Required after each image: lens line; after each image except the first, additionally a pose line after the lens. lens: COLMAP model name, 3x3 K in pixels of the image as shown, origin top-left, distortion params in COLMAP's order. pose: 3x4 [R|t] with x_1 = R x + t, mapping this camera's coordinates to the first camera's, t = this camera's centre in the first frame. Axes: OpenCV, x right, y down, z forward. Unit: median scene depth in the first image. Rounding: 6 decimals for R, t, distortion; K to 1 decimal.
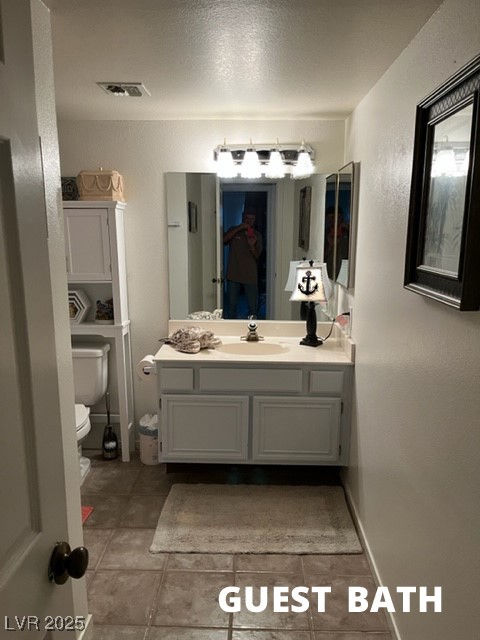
lens RADIAL K [[486.8, 0, 241.1], [0, 486.8, 318.9], [0, 0, 1]] dist [0.025519, -0.001248]
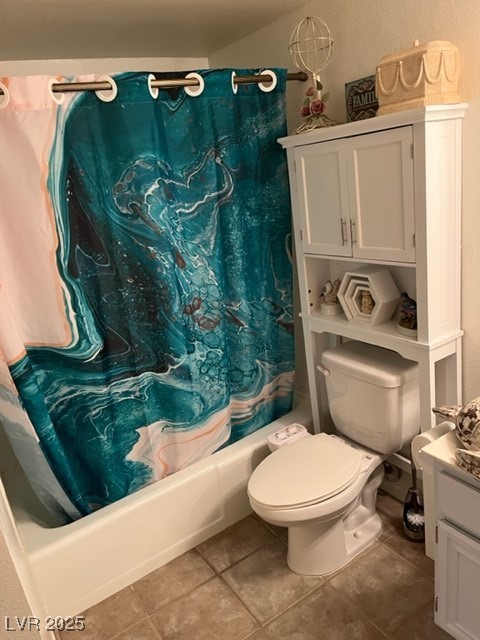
lens RADIAL K [[486.8, 0, 241.3], [0, 486.8, 325.2], [0, 0, 1]] dist [0.025519, -0.001248]
pose [[0.569795, 0.169749, -0.804064, 0.076568], [-0.024446, 0.981502, 0.189885, -0.109130], [0.821423, -0.088539, 0.563405, 0.525729]]
